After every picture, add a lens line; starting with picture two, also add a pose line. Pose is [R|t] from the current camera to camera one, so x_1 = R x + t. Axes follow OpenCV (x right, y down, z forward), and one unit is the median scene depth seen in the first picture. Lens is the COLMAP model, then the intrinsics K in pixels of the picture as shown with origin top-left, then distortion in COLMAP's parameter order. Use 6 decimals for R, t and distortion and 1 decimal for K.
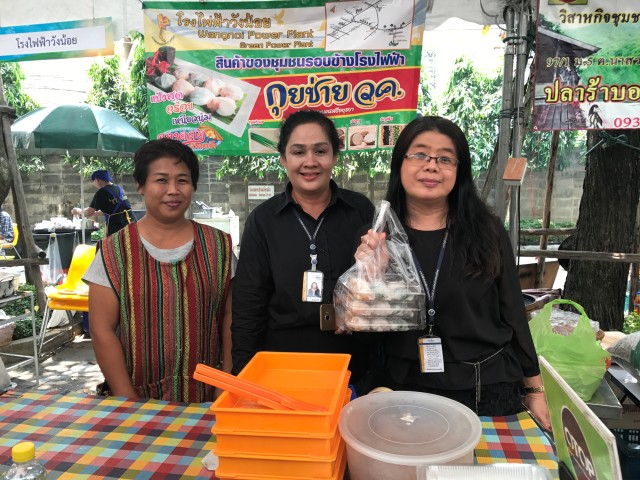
lens RADIAL K [[528.1, 0, 319.2], [0, 528.1, 239.9], [0, 0, 1]] dist [0.005289, -0.000773]
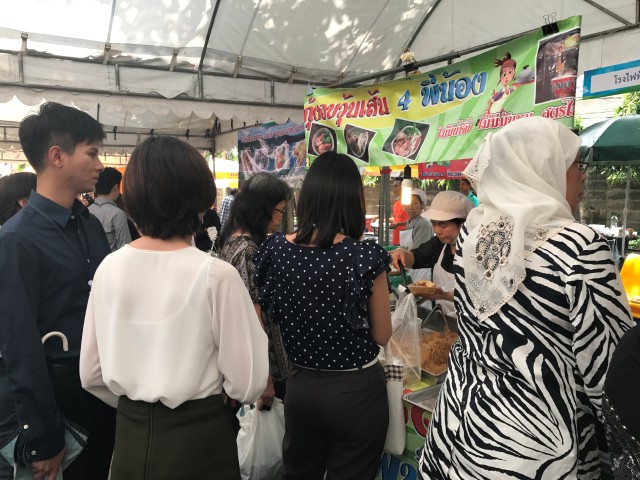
lens RADIAL K [[528.1, 0, 319.4], [0, 528.1, 240.0], [0, 0, 1]] dist [0.005289, -0.000773]
pose [[0.634636, 0.083745, -0.768261, -0.026354], [-0.086682, 0.995552, 0.036916, -0.002045], [0.767935, 0.043166, 0.639072, -0.108535]]
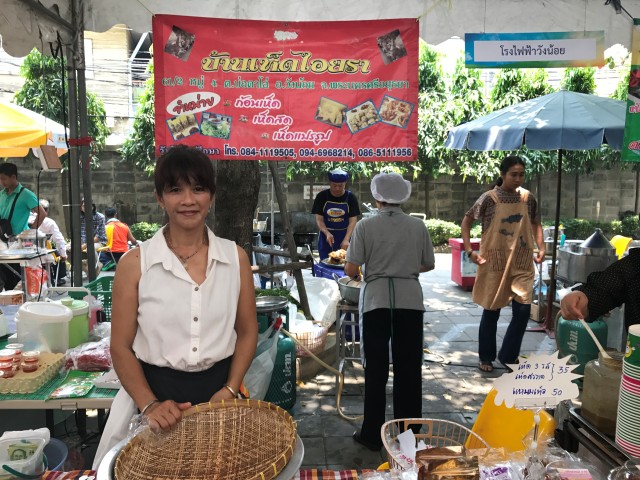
lens RADIAL K [[528.1, 0, 321.1], [0, 528.1, 240.4], [0, 0, 1]] dist [0.005289, -0.000773]
pose [[0.985444, -0.011352, 0.169621, -0.505719], [0.010804, 0.999933, 0.004152, -0.005073], [-0.169657, -0.002259, 0.985501, 0.022212]]
